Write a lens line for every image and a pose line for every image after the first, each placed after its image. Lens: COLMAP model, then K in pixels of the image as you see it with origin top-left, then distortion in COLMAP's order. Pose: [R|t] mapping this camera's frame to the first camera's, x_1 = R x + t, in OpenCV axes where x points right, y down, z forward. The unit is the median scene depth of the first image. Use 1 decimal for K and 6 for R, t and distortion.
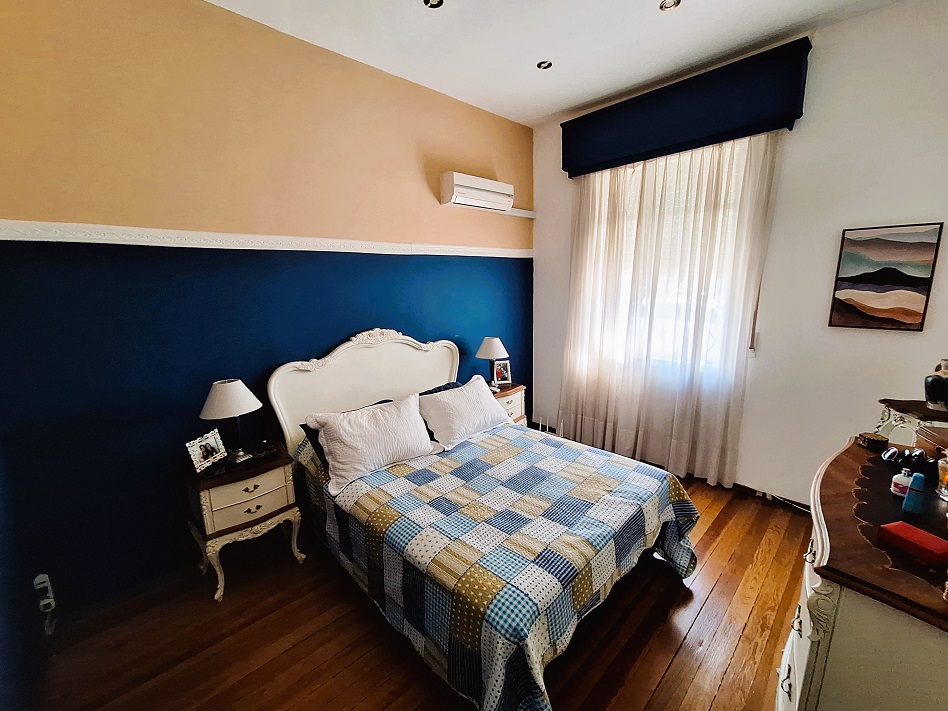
lens RADIAL K [[382.6, 0, 472.1], [0, 382.6, 351.0], [0, 0, 1]] dist [0.003653, 0.000672]
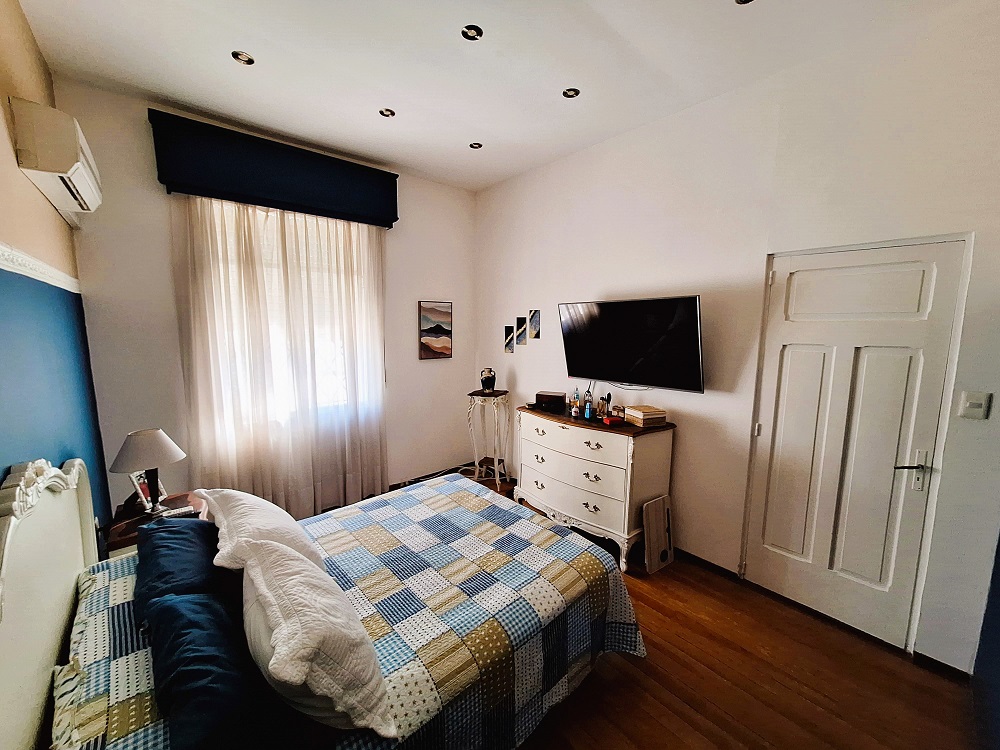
lens RADIAL K [[398.1, 0, 472.0], [0, 398.1, 377.1], [0, 0, 1]] dist [-0.001135, -0.000080]
pose [[0.084677, -0.116052, 0.989627, -0.754817], [0.186592, 0.977471, 0.098660, -0.126629], [-0.978781, 0.176303, 0.104423, 0.676373]]
